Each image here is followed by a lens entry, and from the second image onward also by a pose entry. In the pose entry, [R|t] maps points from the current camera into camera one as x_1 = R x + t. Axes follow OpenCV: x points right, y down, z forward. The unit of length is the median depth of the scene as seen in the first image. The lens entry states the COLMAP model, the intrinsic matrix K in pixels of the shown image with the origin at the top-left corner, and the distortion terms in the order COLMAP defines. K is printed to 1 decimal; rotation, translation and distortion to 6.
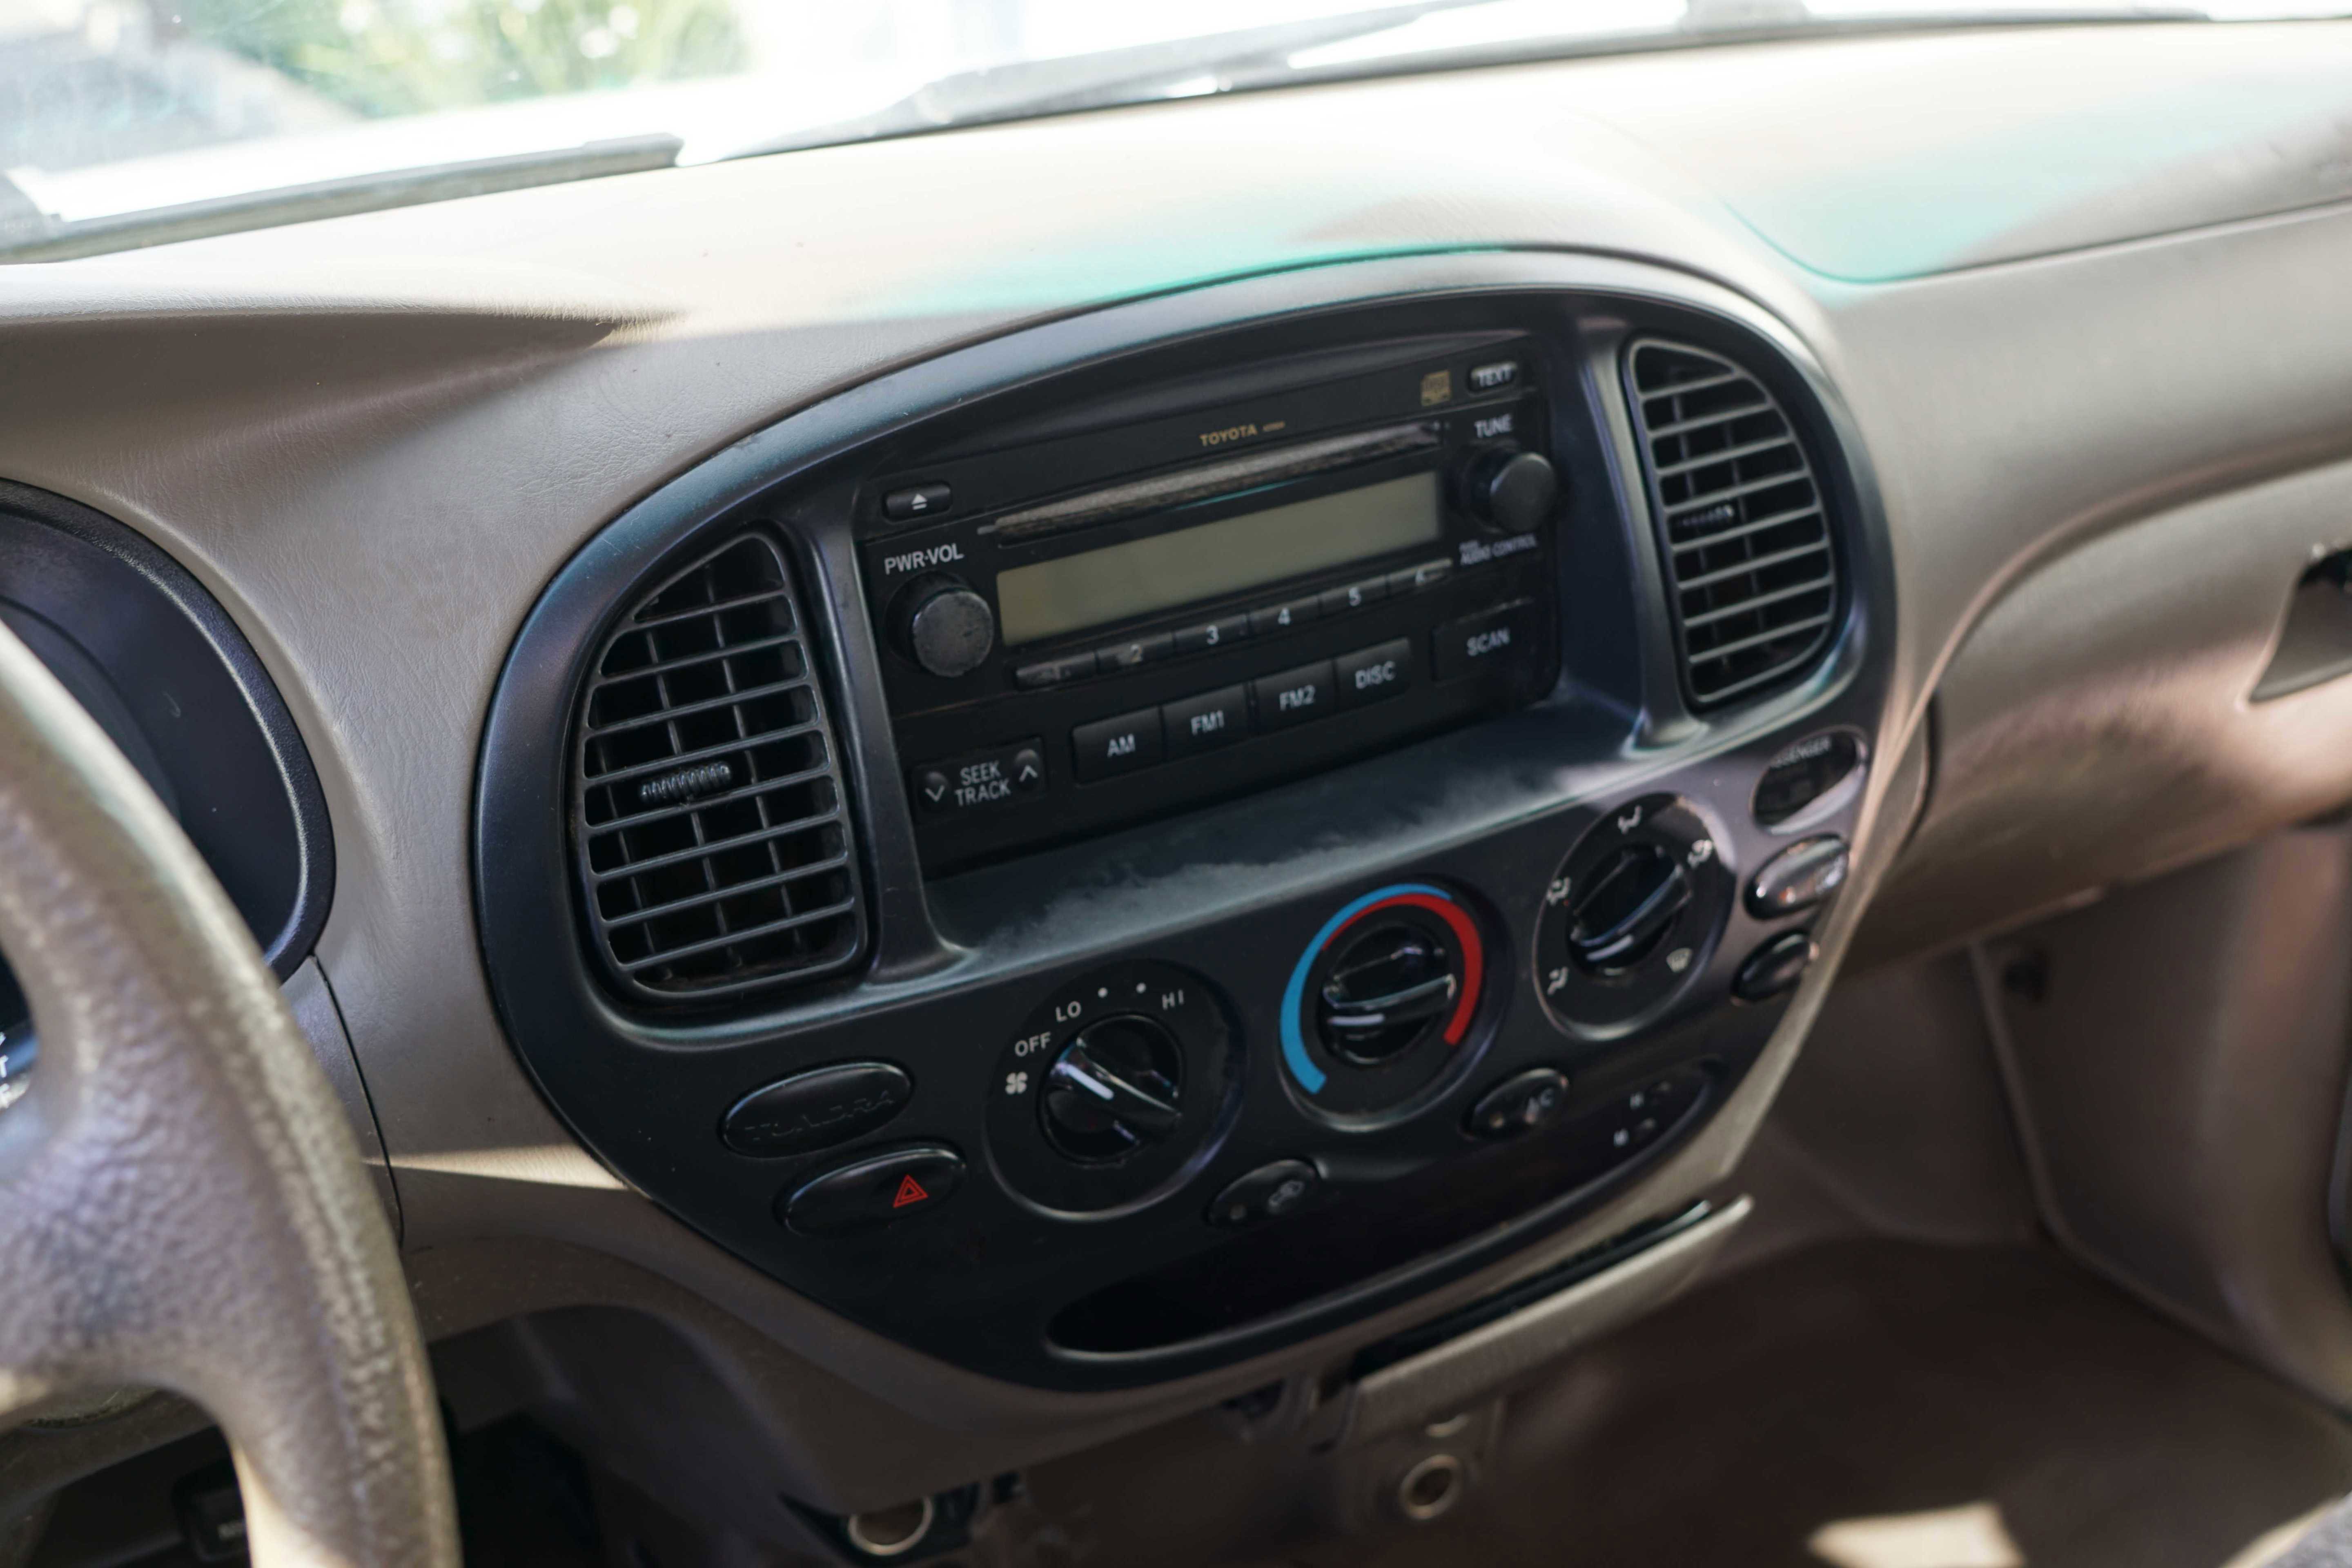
lens RADIAL K [[2472.1, 0, 1183.1], [0, 2472.1, 797.3], [0, 0, 1]] dist [-0.146655, 0.090171]
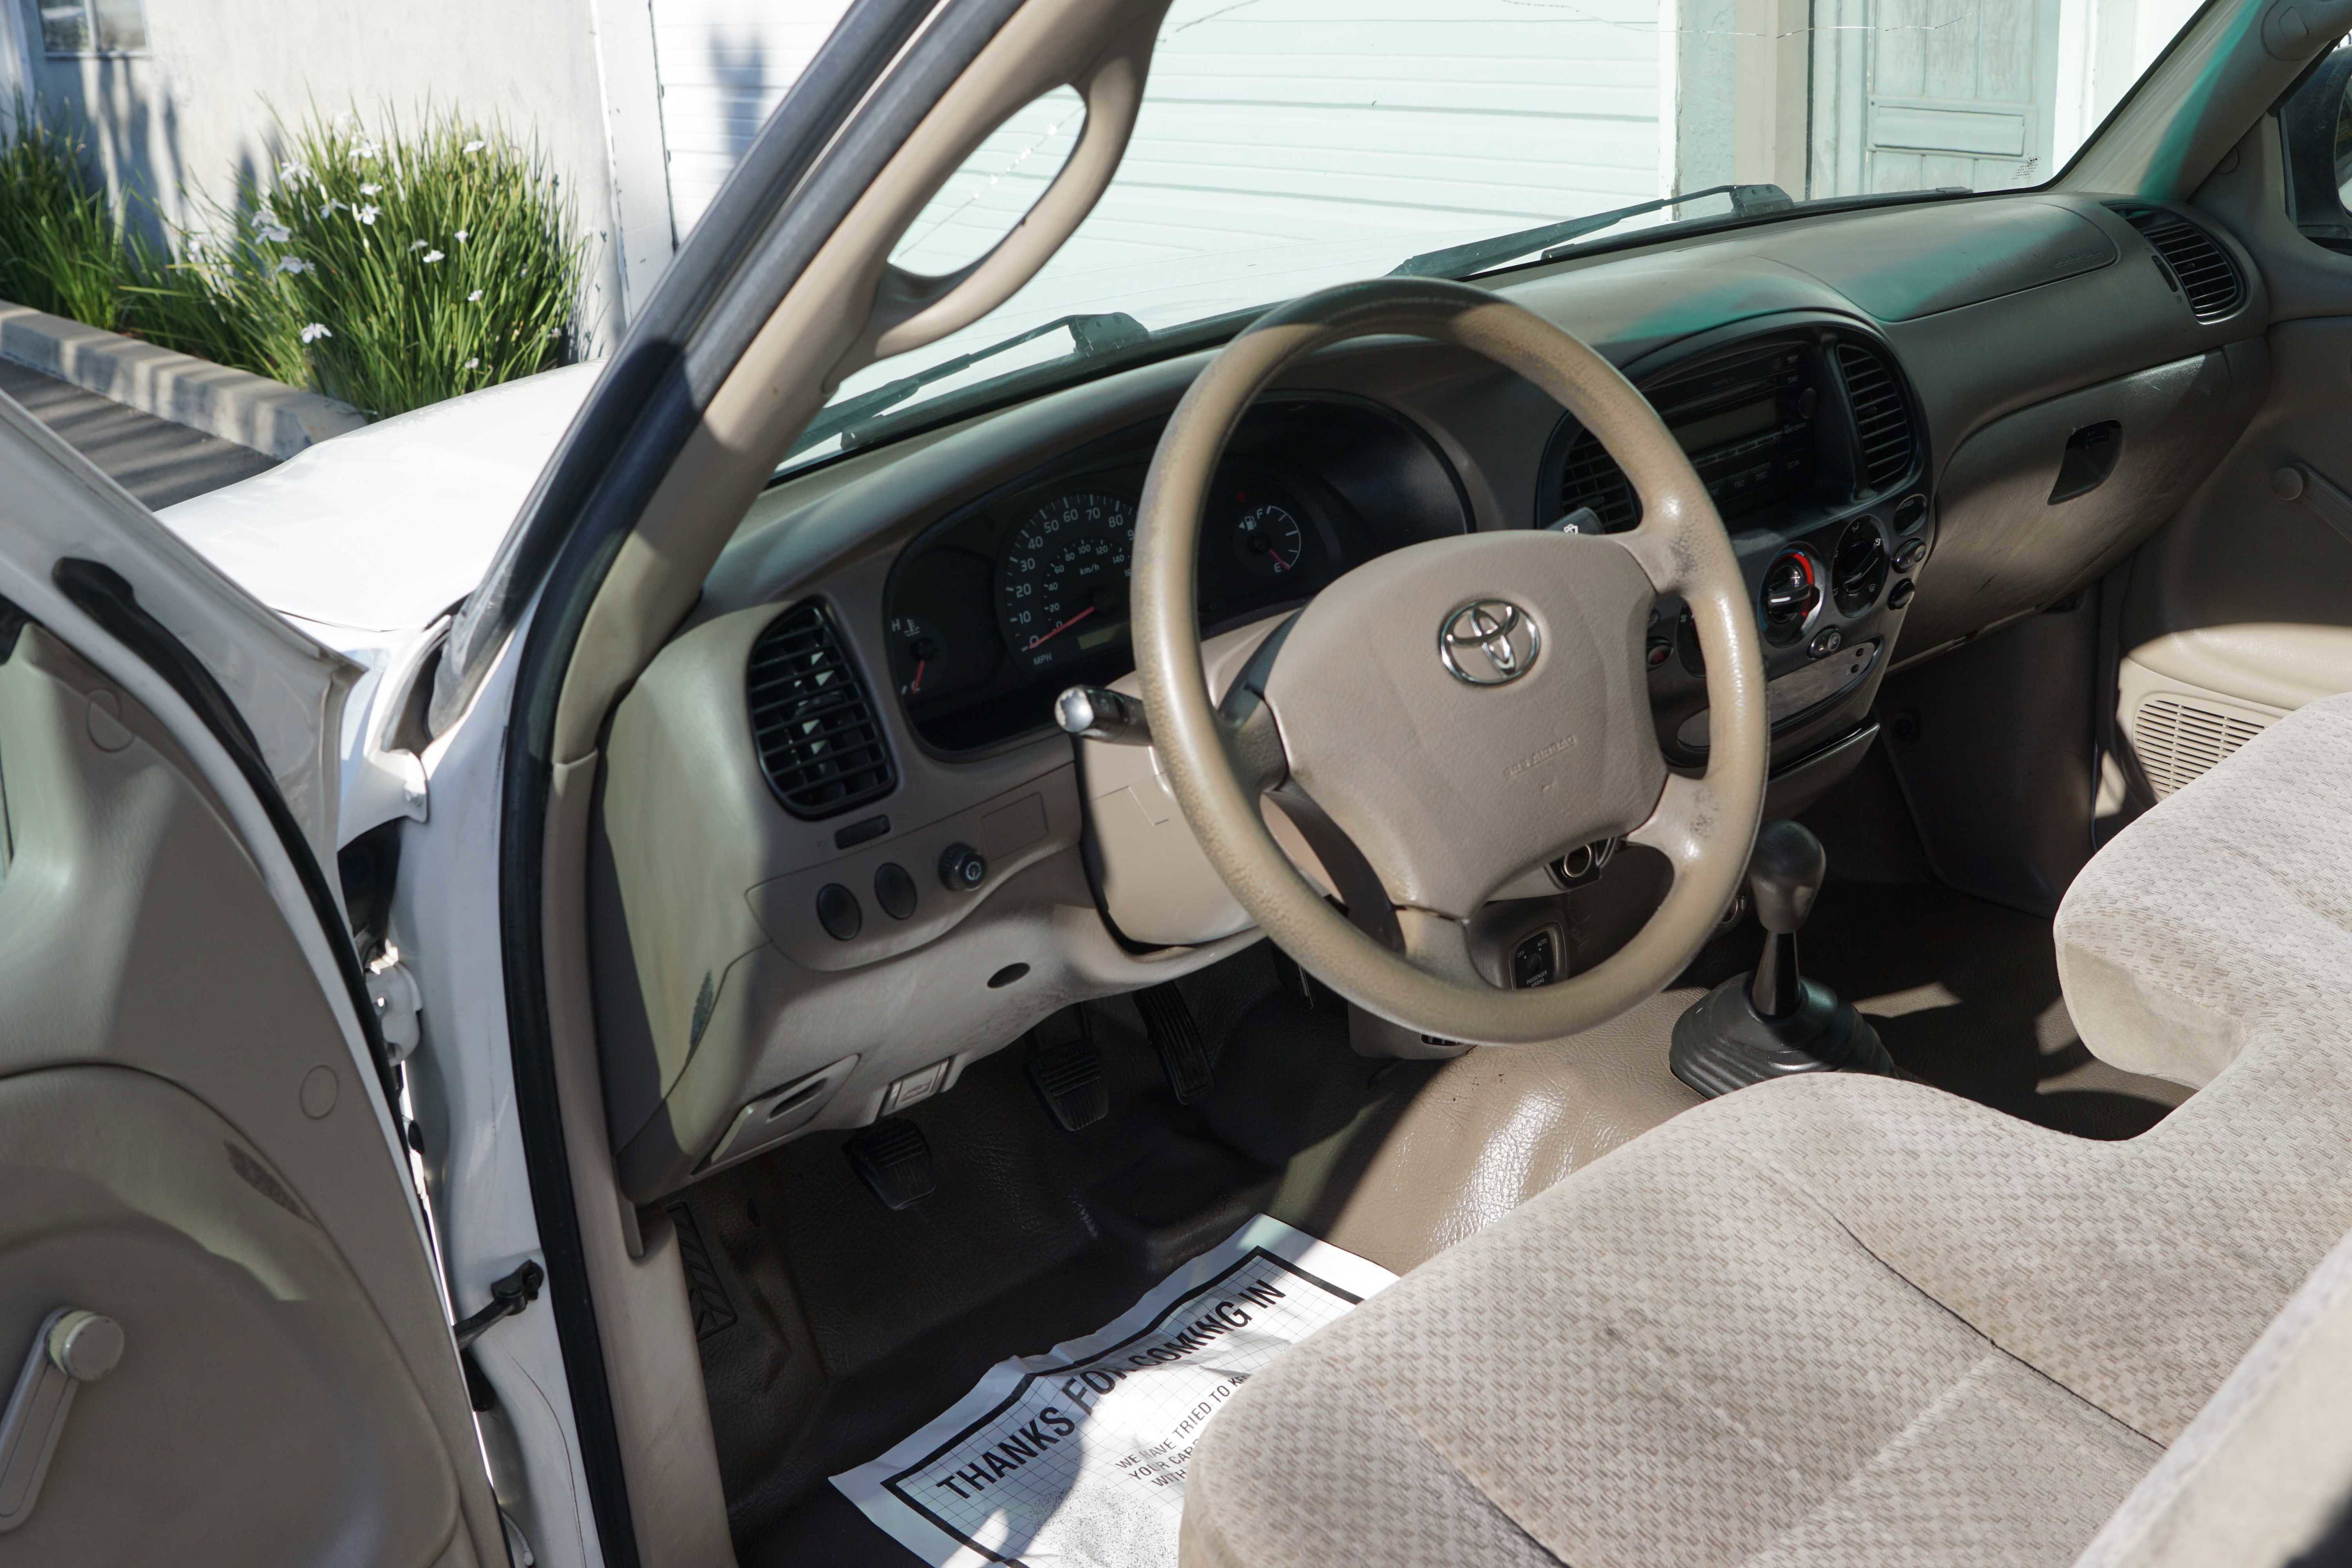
lens RADIAL K [[2473.1, 0, 1188.0], [0, 2473.1, 779.0], [0, 0, 1]] dist [-0.148826, 0.098321]
pose [[0.984657, -0.087197, 0.151152, -0.899015], [0.098158, 0.992938, -0.066626, 0.365459], [-0.144275, 0.080441, 0.986263, -1.374870]]
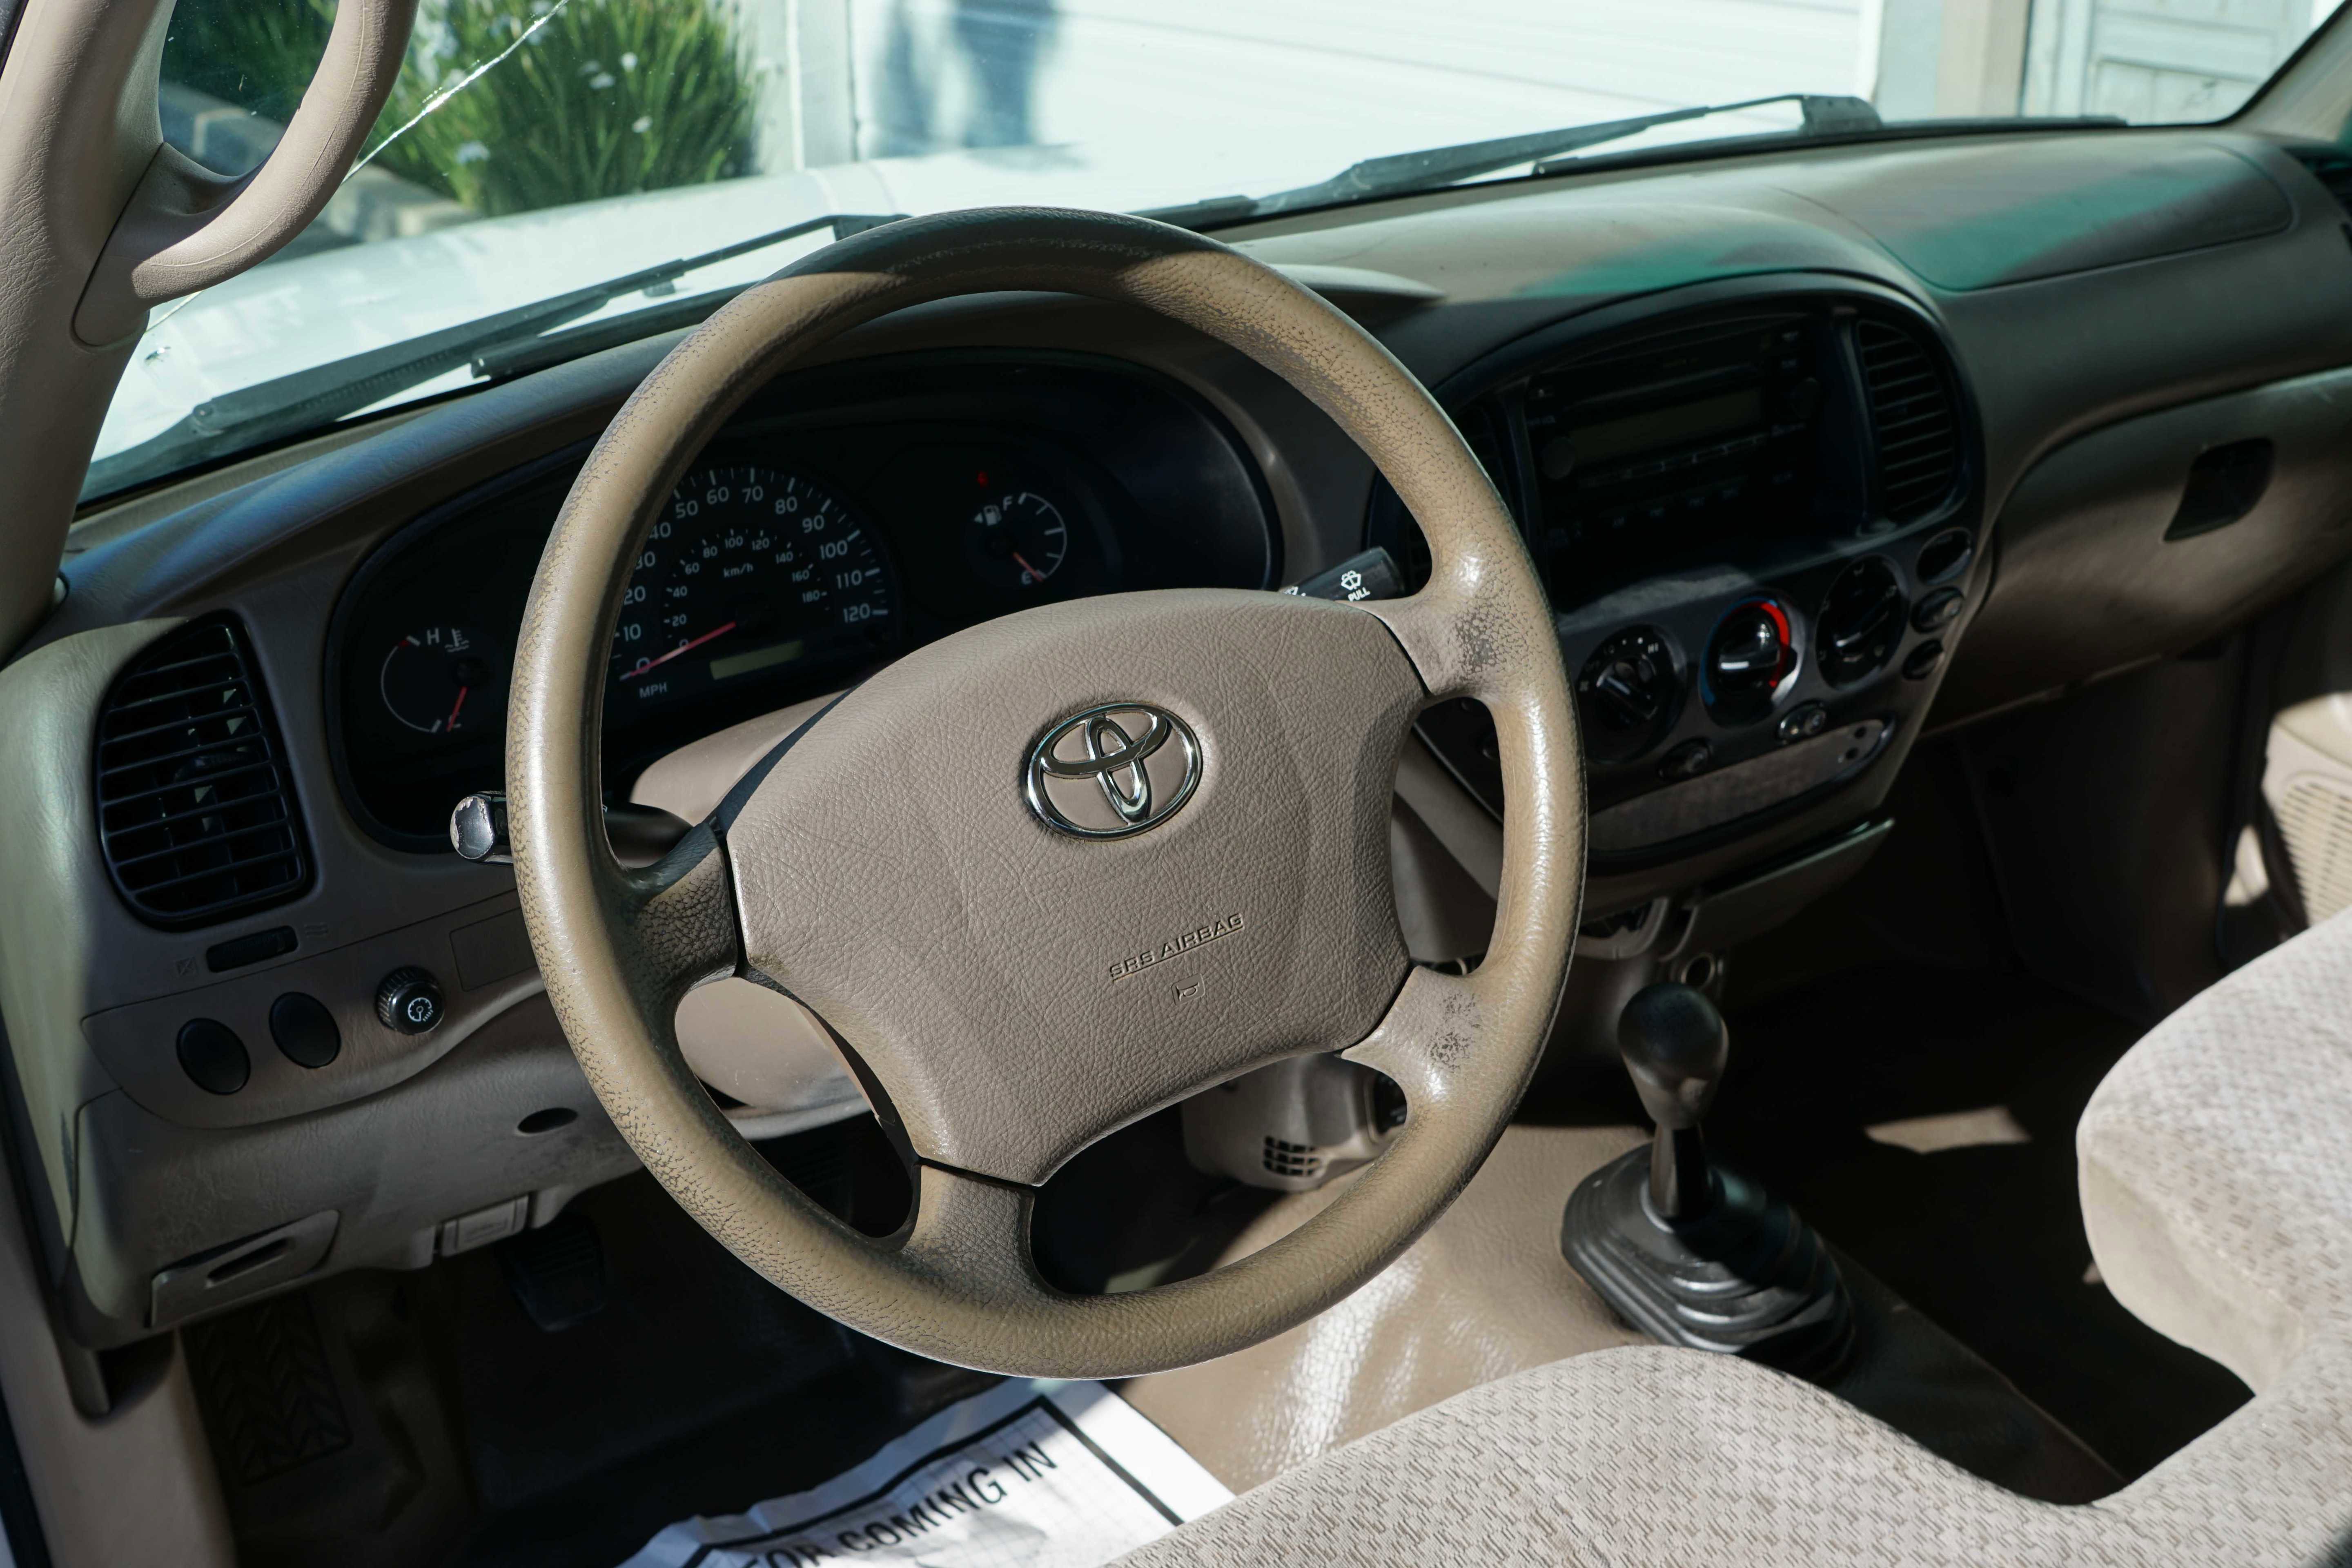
lens RADIAL K [[2473.1, 0, 1188.0], [0, 2473.1, 779.0], [0, 0, 1]] dist [-0.148826, 0.098321]
pose [[0.998480, -0.008913, 0.054395, -0.432431], [0.009894, 0.999793, -0.017802, 0.195018], [-0.054225, 0.018313, 0.998361, -0.839901]]
